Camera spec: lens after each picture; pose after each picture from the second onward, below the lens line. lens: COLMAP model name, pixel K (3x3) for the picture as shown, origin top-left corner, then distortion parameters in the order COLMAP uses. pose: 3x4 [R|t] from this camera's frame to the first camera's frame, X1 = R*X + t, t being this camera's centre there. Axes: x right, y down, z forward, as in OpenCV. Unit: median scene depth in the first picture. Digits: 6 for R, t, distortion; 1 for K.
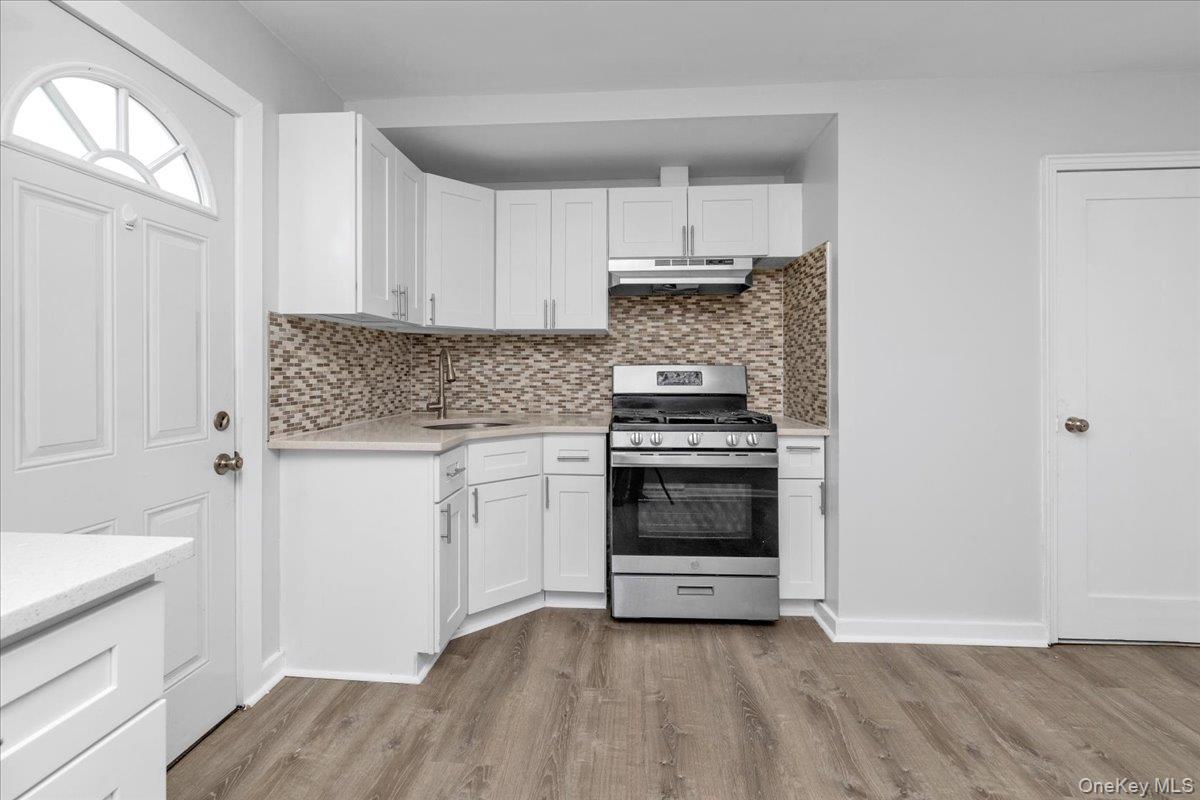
lens RADIAL K [[530.3, 0, 598.0], [0, 530.3, 371.9], [0, 0, 1]] dist [0.000167, 0.000080]
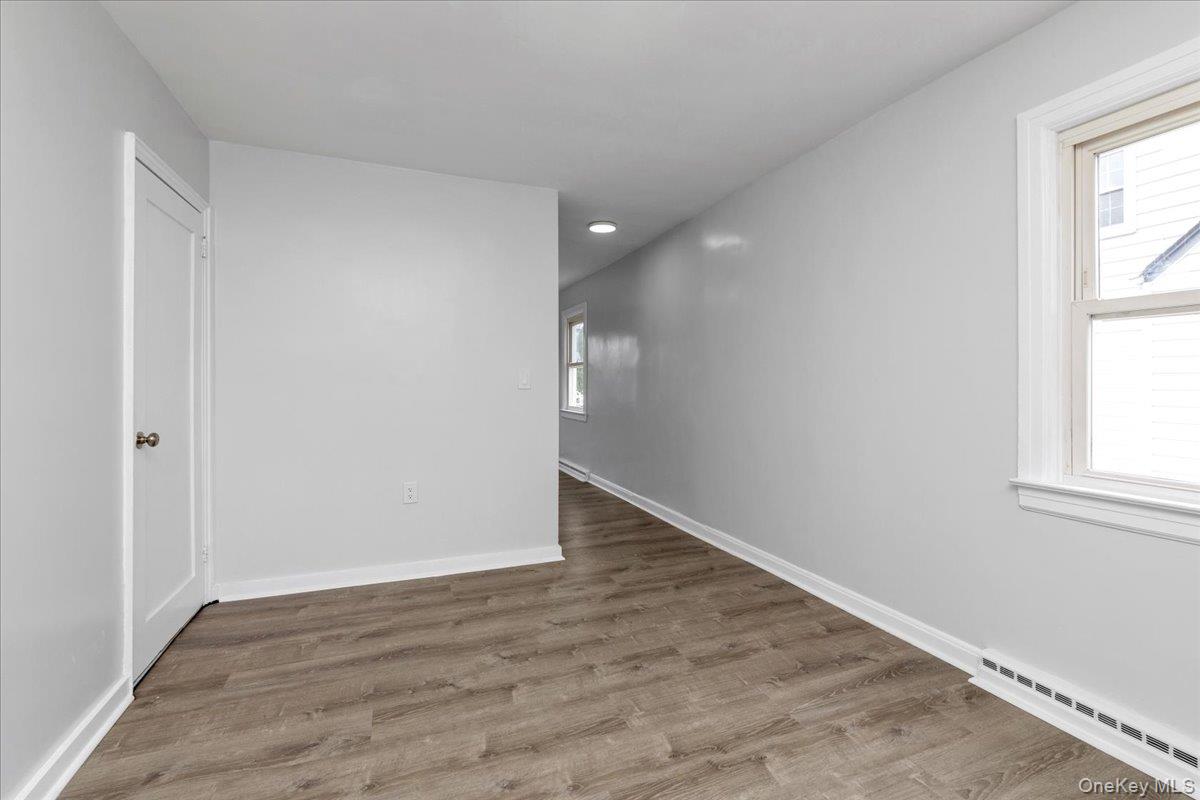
lens RADIAL K [[530.3, 0, 598.0], [0, 530.3, 371.9], [0, 0, 1]] dist [0.000167, 0.000080]
pose [[-0.426005, 0.015416, 0.904590, -0.261522], [0.004049, 0.999877, -0.015134, -0.002047], [-0.904712, -0.002784, -0.426015, 0.648021]]
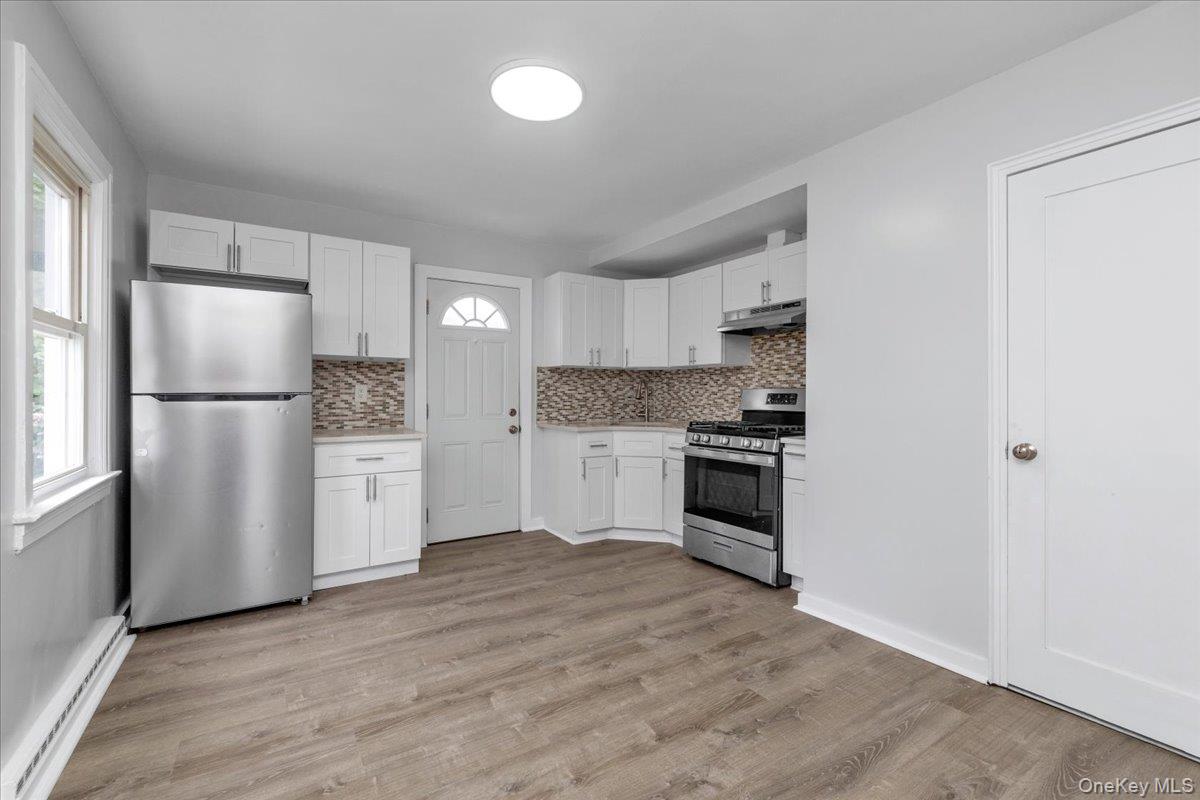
lens RADIAL K [[522.9, 0, 593.7], [0, 522.9, 394.7], [0, 0, 1]] dist [0.000285, 0.000181]
pose [[0.588544, 0.002412, -0.808462, 1.129790], [-0.004431, 0.999990, -0.000241, 0.005398], [0.808453, 0.003724, 0.588549, -0.111091]]
